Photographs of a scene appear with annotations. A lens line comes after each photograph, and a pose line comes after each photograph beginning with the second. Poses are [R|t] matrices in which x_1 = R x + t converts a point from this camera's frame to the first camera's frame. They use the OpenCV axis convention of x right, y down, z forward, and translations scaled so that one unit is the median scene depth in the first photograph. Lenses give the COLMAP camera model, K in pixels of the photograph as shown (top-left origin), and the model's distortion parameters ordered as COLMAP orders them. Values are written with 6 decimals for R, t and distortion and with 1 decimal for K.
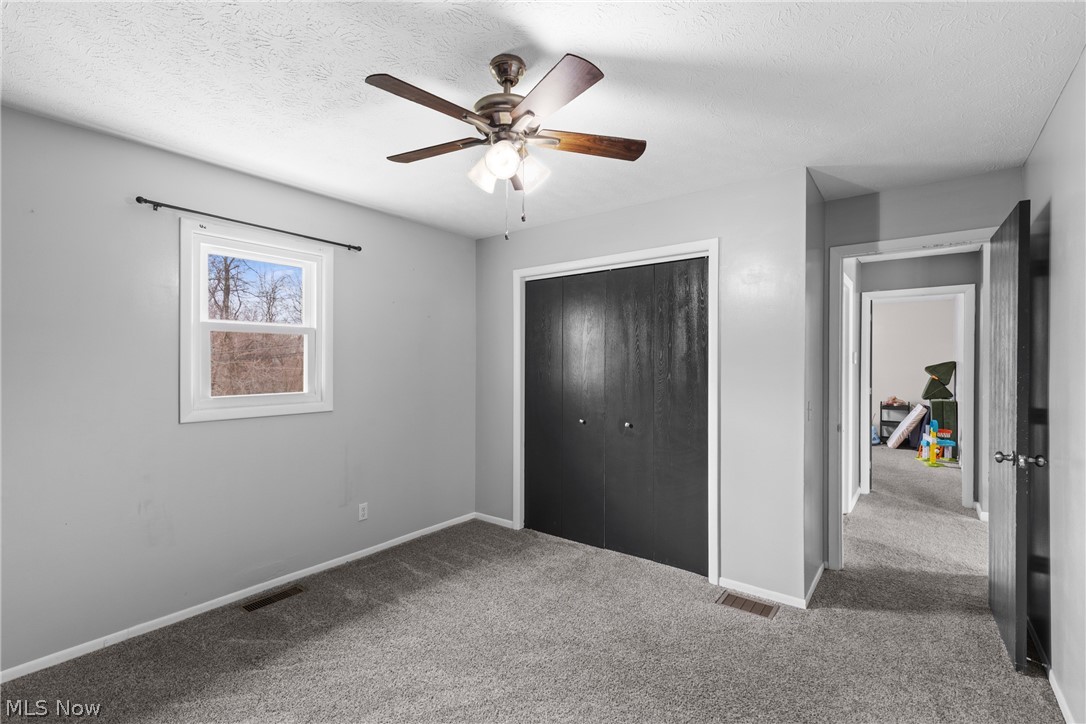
lens RADIAL K [[485.4, 0, 543.6], [0, 485.4, 364.4], [0, 0, 1]] dist [0.001203, 0.000118]
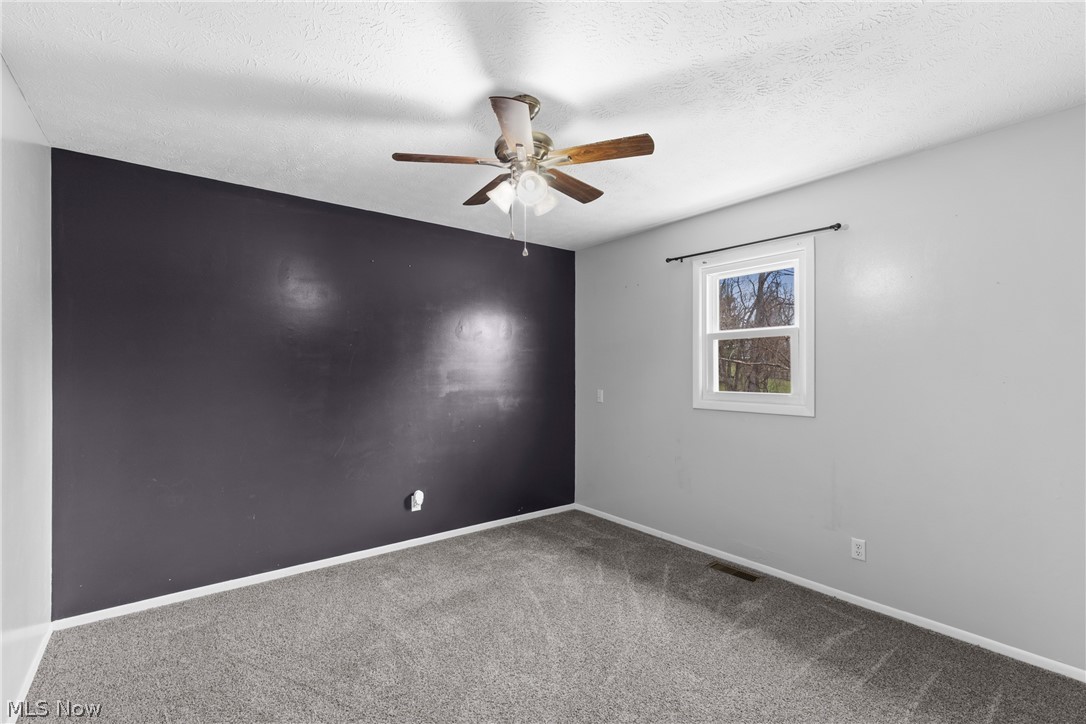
lens RADIAL K [[485.4, 0, 539.8], [0, 485.4, 370.1], [0, 0, 1]] dist [0.001203, 0.000118]
pose [[-0.265730, 0.002581, -0.964044, 0.631413], [0.003030, 0.999994, 0.001842, 0.006257], [0.964043, -0.002432, -0.265736, 0.828551]]
